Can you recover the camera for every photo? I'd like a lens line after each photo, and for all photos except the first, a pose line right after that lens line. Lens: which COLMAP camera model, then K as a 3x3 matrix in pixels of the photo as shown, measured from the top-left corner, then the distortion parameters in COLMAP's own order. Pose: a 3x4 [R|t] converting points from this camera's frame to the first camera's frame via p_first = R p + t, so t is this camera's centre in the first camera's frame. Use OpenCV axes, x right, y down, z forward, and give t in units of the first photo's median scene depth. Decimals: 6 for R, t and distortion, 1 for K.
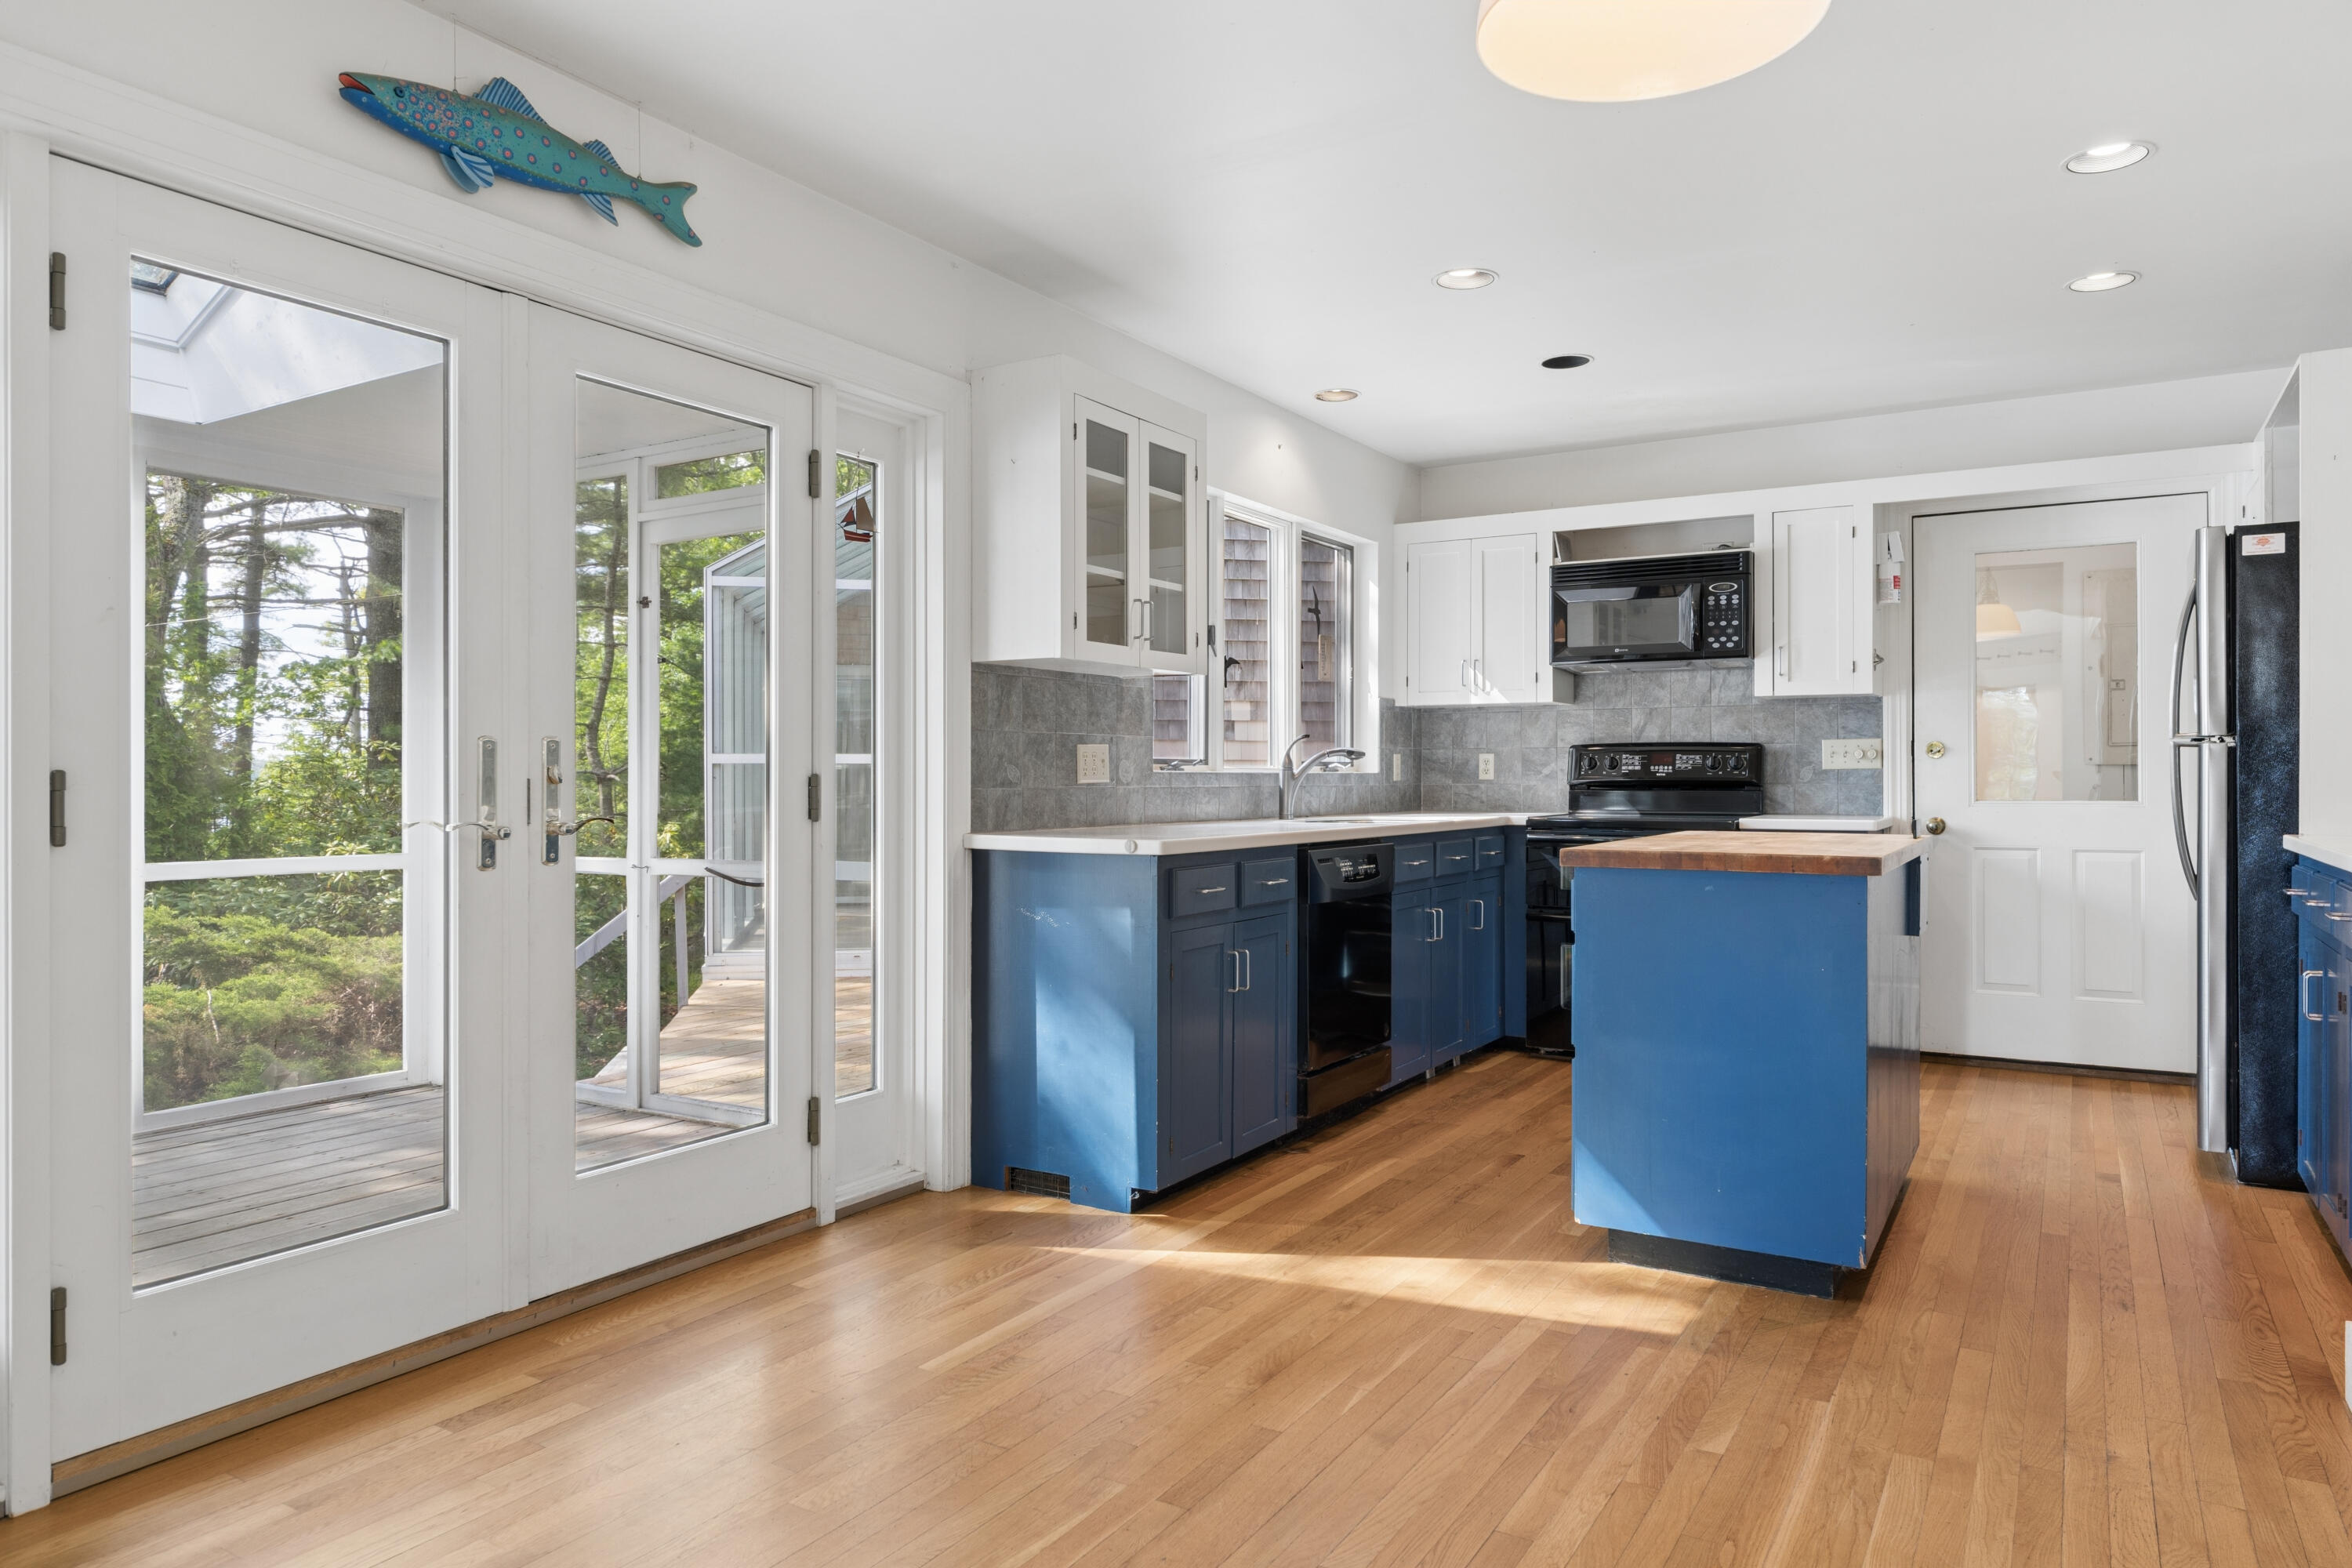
lens RADIAL K [[1480.1, 0, 1175.6], [0, 1480.1, 787.4], [0, 0, 1]] dist [-0.001400, 0.002240]
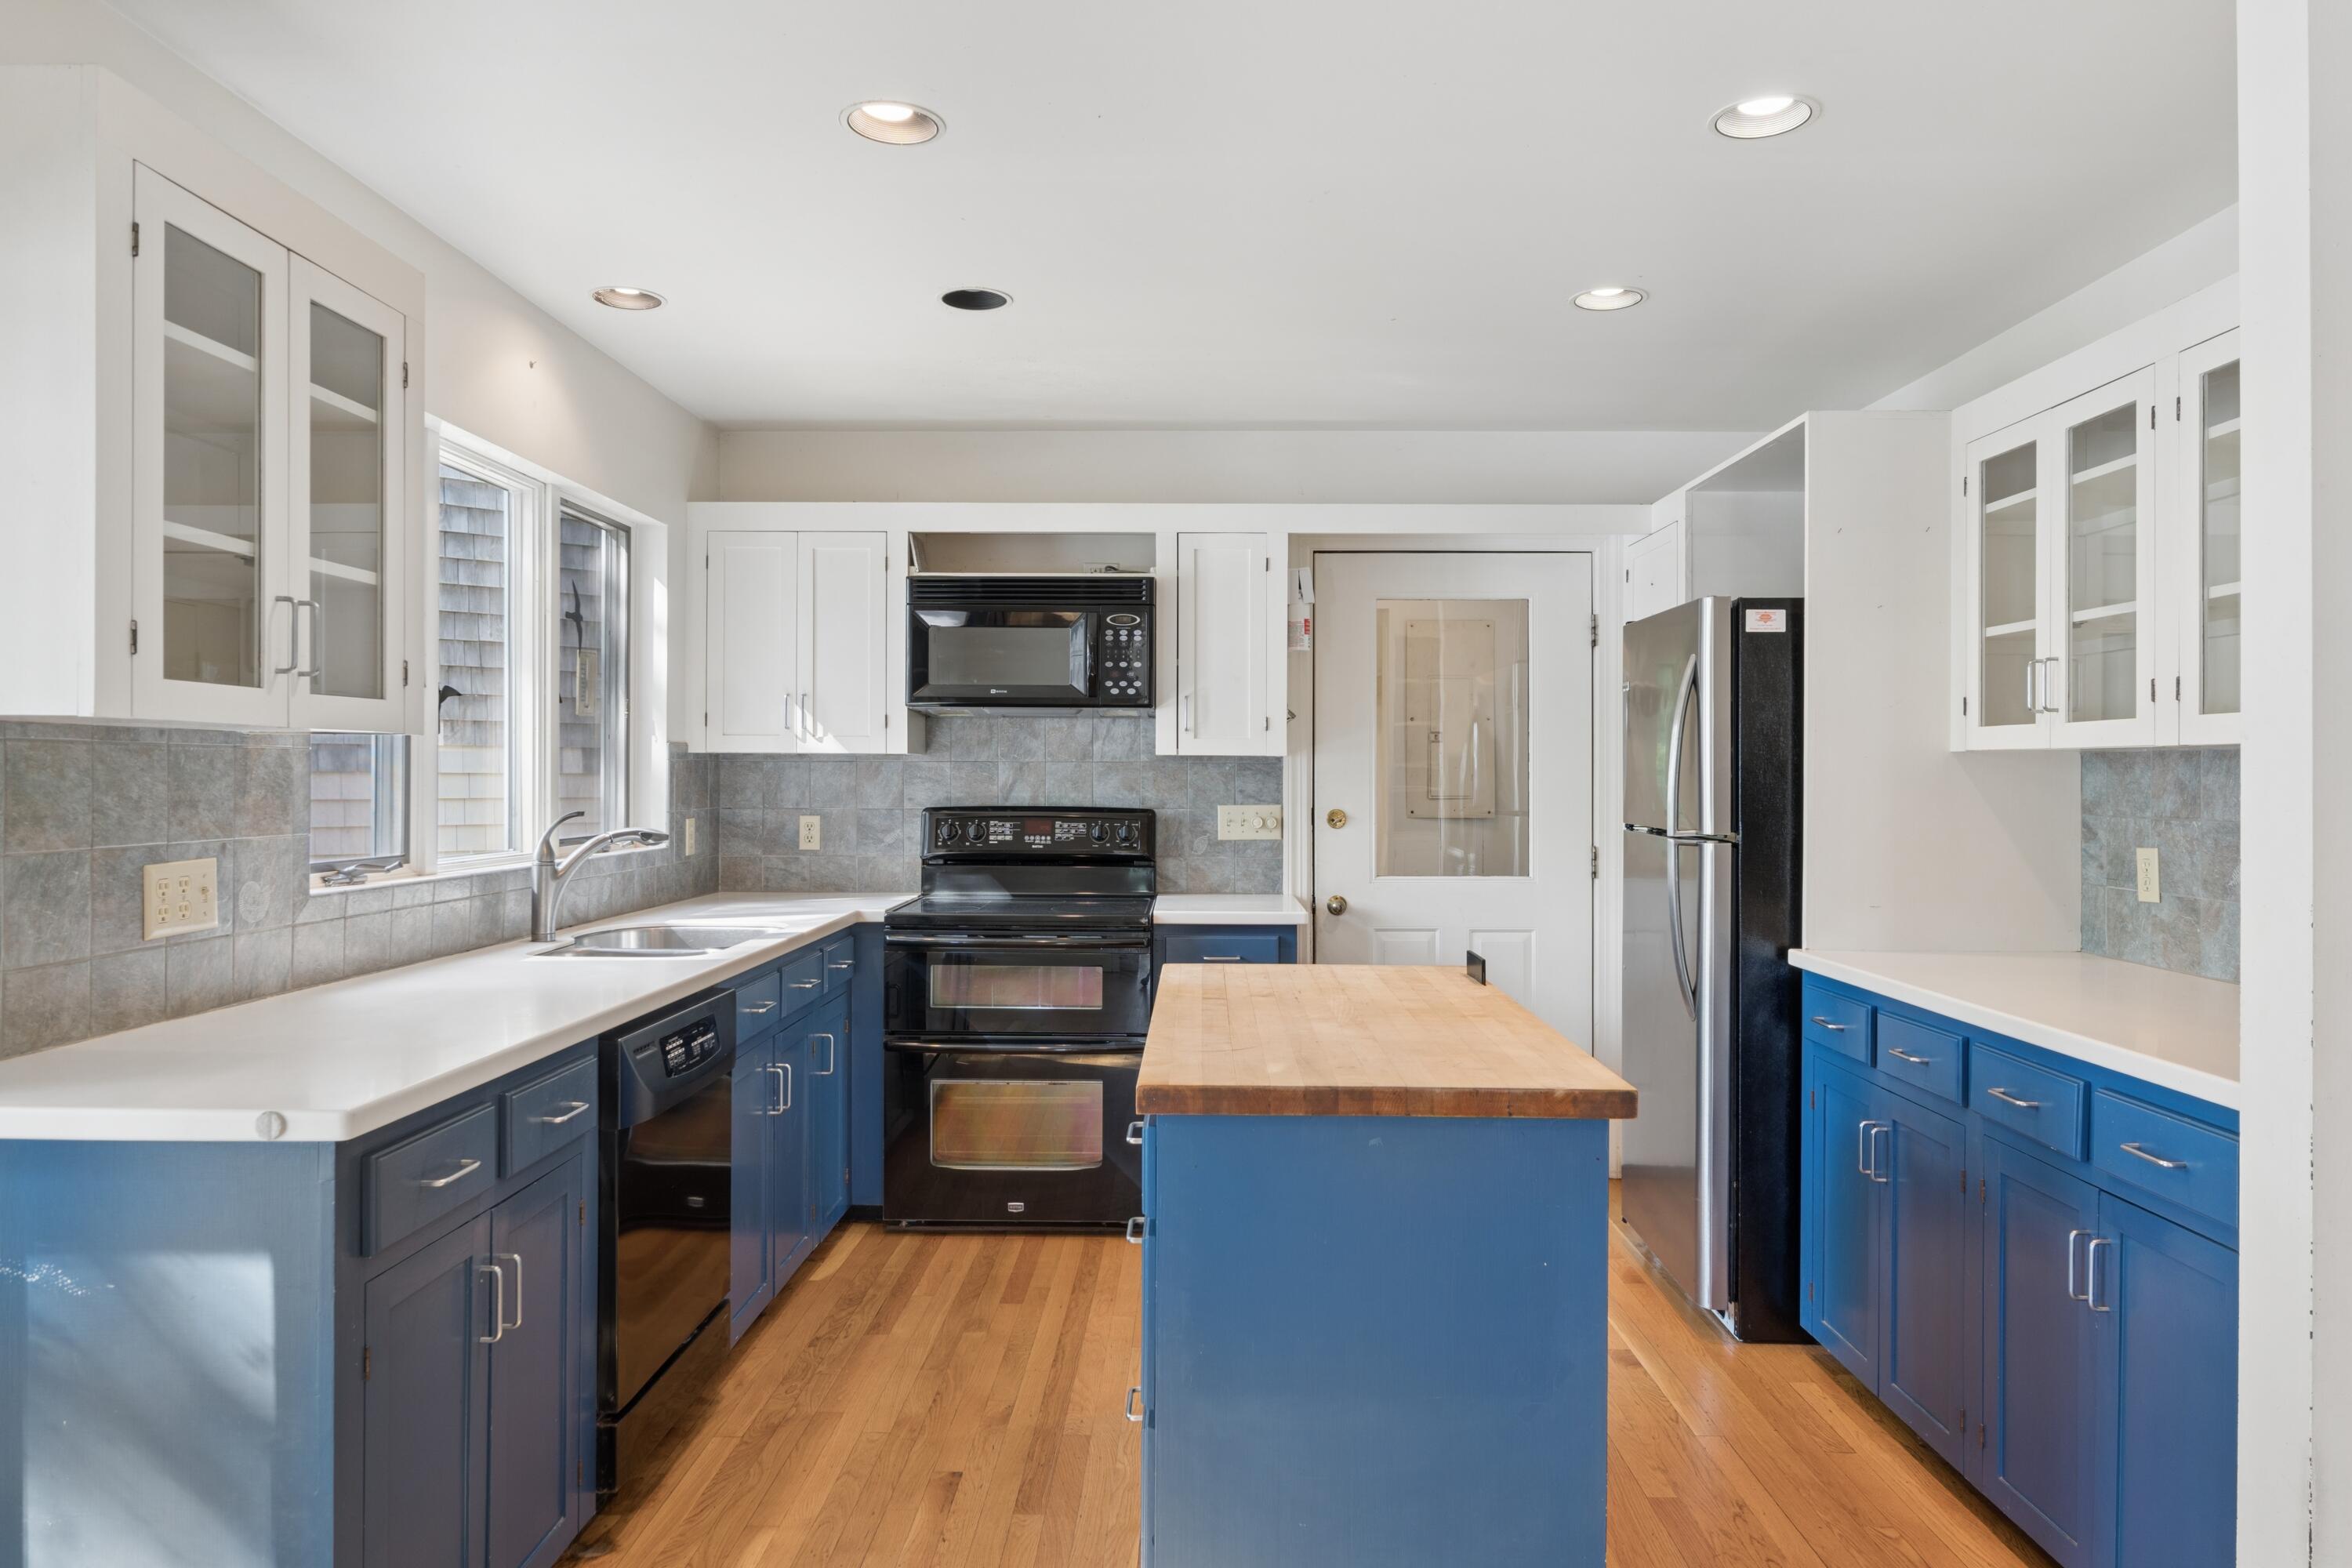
lens RADIAL K [[1480.1, 0, 1176.1], [0, 1480.1, 781.2], [0, 0, 1]] dist [-0.001400, 0.002240]
pose [[0.863394, 0.003251, 0.504520, -0.014013], [-0.002514, 0.999995, -0.002142, -0.050953], [-0.504524, 0.000581, 0.863397, 0.323116]]
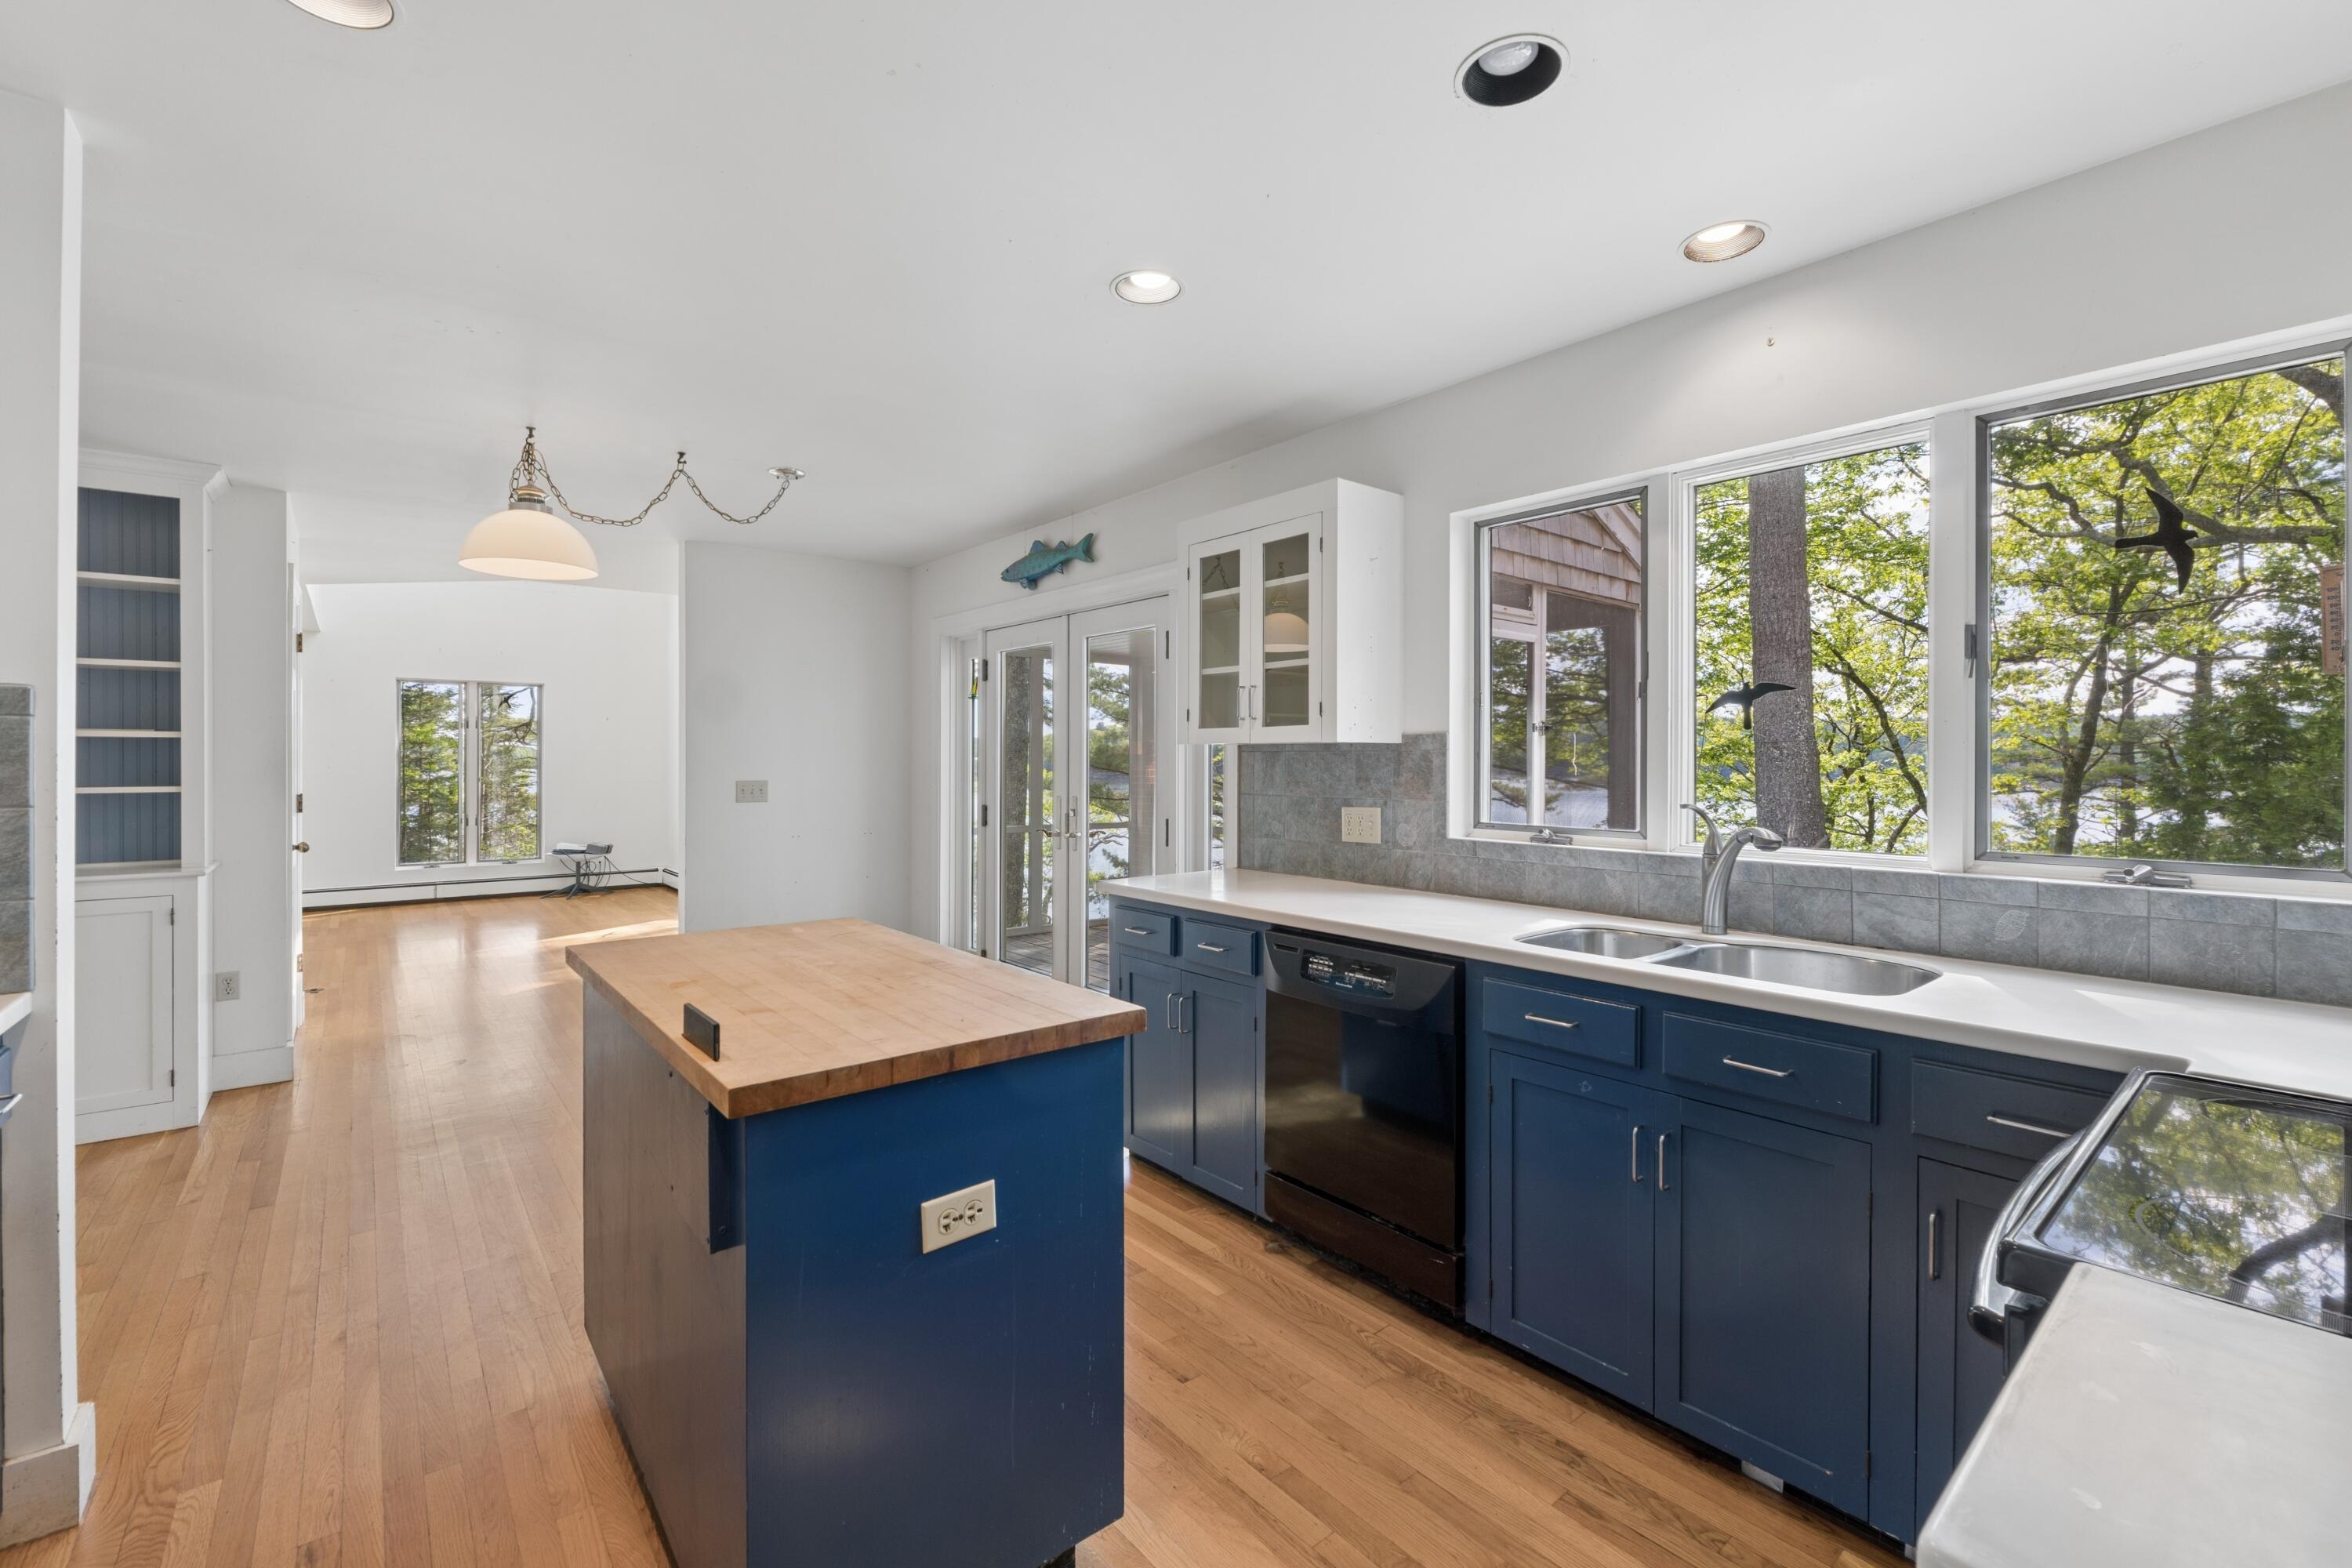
lens RADIAL K [[1005.2, 0, 1172.6], [0, 1005.2, 766.7], [0, 0, 1]] dist [-0.002827, -0.000980]
pose [[-0.332726, 0.004550, -0.943013, 0.610140], [-0.008761, 0.999930, 0.007916, -0.056303], [0.942983, 0.010896, -0.332663, 0.990593]]
